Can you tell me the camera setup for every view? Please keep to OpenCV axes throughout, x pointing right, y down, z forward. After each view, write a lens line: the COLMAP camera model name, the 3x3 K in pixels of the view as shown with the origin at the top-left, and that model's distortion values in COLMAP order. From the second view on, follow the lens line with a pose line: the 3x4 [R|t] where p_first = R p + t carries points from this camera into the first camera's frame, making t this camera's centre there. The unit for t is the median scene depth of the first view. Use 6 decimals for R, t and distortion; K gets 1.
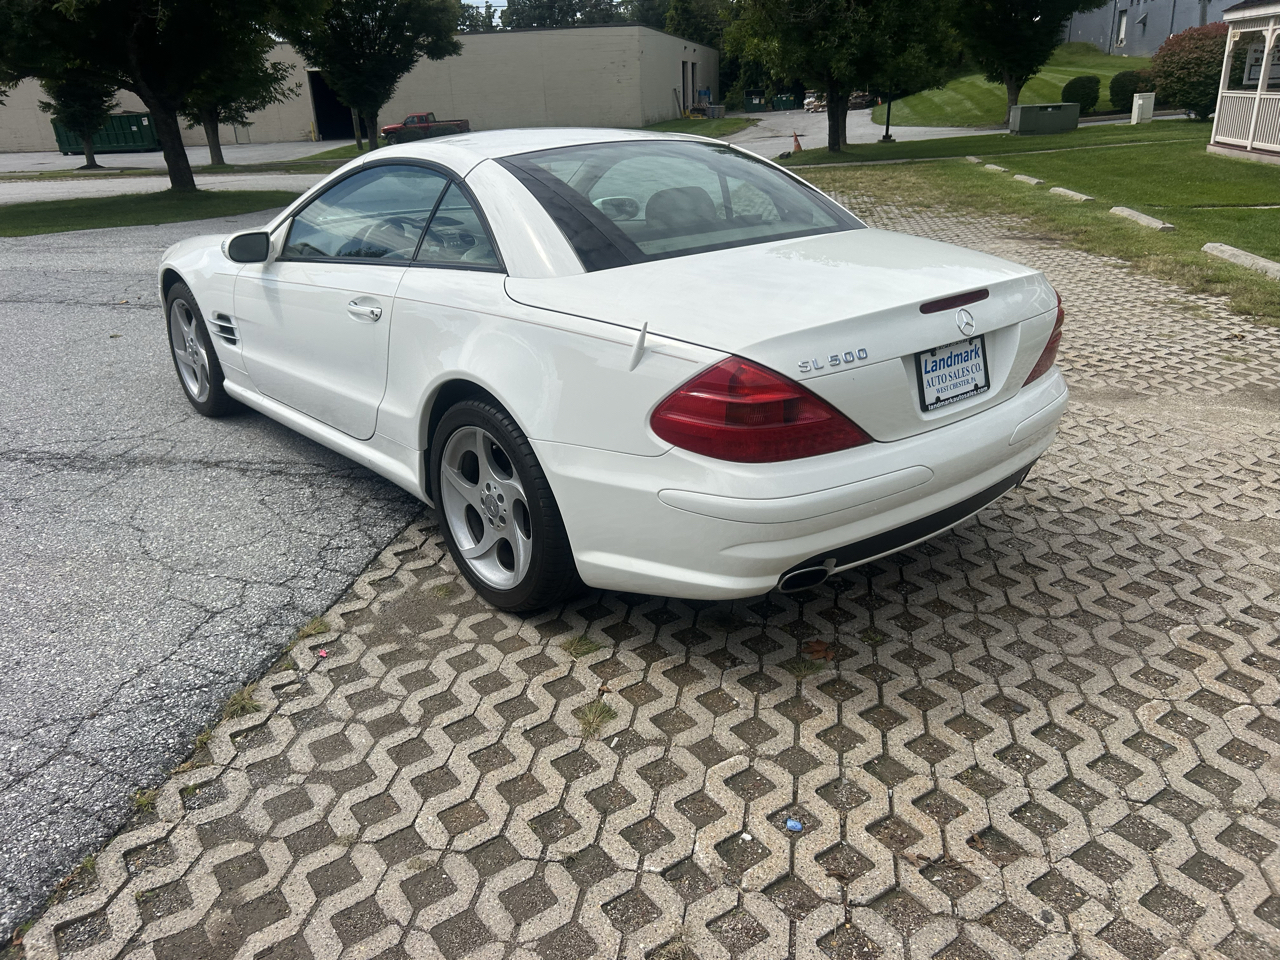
lens RADIAL K [[971.7, 0, 630.0], [0, 971.7, 503.4], [0, 0, 1]] dist [0.045840, -0.049137]
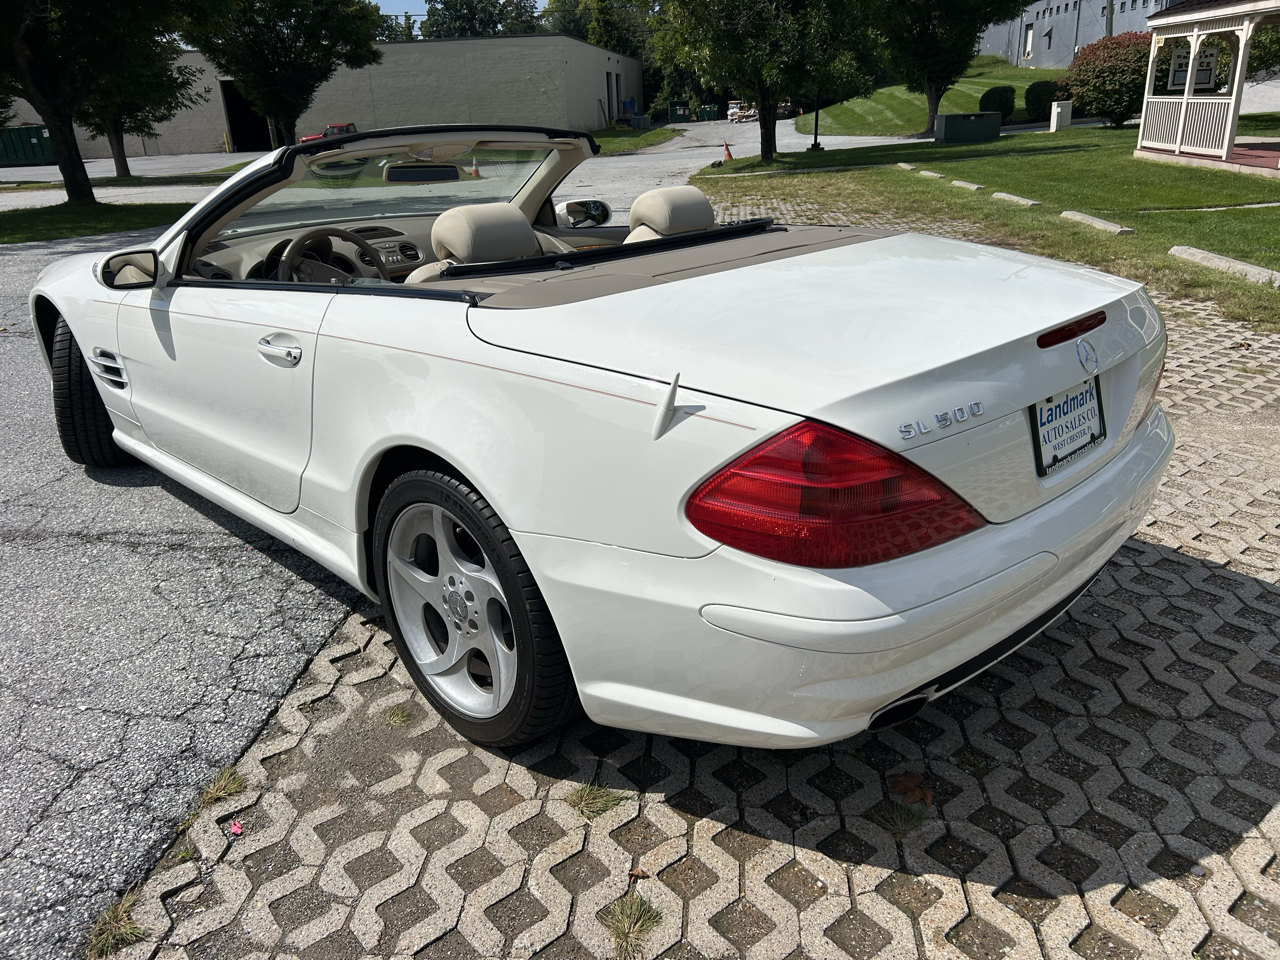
lens RADIAL K [[971.7, 0, 645.5], [0, 971.7, 486.2], [0, 0, 1]] dist [0.045840, -0.049137]
pose [[0.996079, -0.033381, 0.081934, -0.061057], [0.035442, 0.999087, -0.023834, -0.067532], [-0.081064, 0.026644, 0.996353, 0.235674]]
